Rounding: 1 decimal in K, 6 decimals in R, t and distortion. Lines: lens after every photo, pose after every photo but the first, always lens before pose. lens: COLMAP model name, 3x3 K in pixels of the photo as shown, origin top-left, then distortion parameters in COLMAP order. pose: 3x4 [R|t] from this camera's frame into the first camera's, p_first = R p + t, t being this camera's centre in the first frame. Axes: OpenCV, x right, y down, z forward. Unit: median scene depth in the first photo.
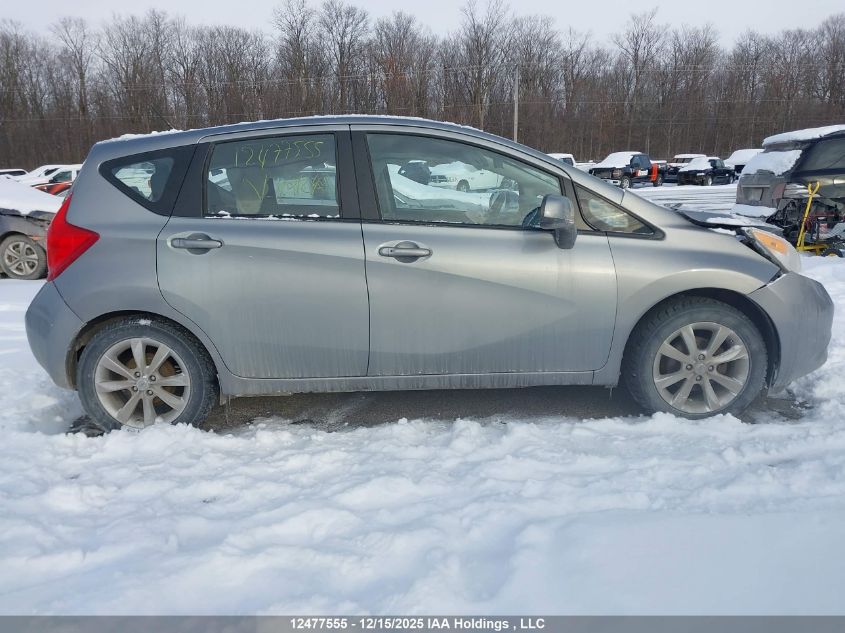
lens RADIAL K [[652.3, 0, 419.2], [0, 652.3, 317.6], [0, 0, 1]] dist [0.019449, -0.007945]
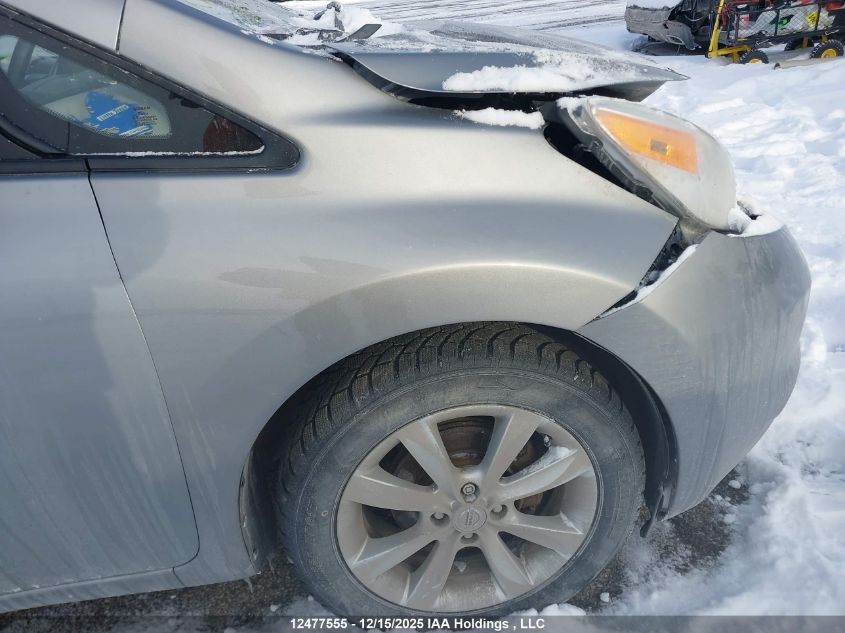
lens RADIAL K [[652.3, 0, 426.1], [0, 652.3, 318.1], [0, 0, 1]] dist [0.019449, -0.007945]
pose [[0.985928, -0.128318, 0.107147, 0.381436], [0.095670, 0.958709, 0.267814, -0.125829], [-0.137088, -0.253795, 0.957494, 0.686503]]
